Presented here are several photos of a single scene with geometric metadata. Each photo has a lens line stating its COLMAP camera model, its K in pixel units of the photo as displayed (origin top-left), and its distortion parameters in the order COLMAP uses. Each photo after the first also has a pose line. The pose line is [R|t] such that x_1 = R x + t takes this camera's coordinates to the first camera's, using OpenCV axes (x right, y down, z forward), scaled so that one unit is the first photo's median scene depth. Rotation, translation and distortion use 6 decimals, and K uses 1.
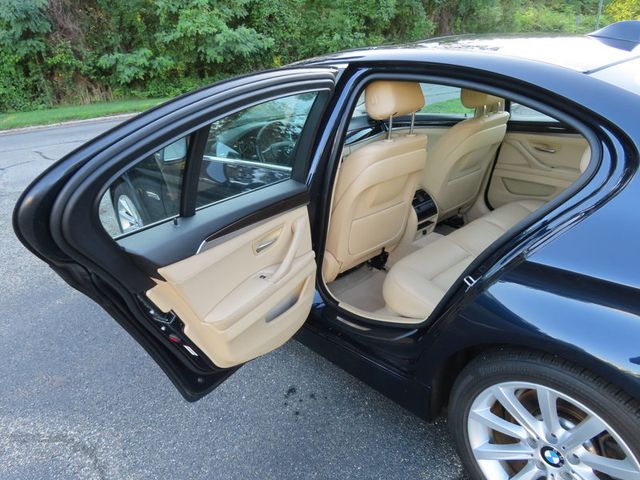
lens RADIAL K [[466.9, 0, 319.5], [0, 466.9, 241.8], [0, 0, 1]] dist [-0.003696, 0.003226]
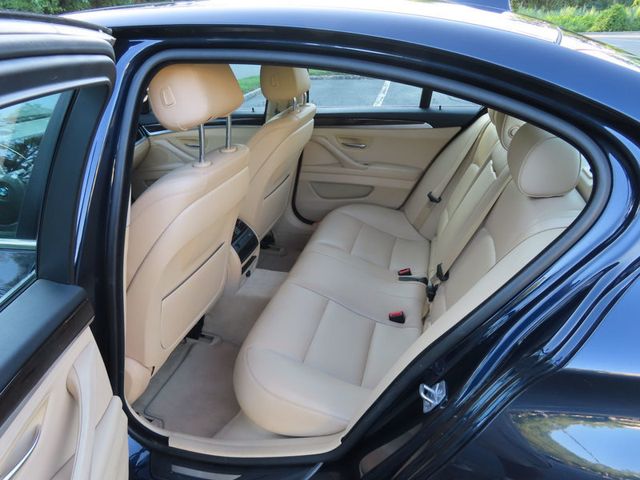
lens RADIAL K [[466.9, 0, 319.5], [0, 466.9, 241.8], [0, 0, 1]] dist [-0.003696, 0.003226]
pose [[0.852143, -0.198284, 0.484289, -0.027436], [0.190388, 0.979486, 0.066031, -0.100134], [-0.487447, 0.035935, 0.872413, 0.312074]]
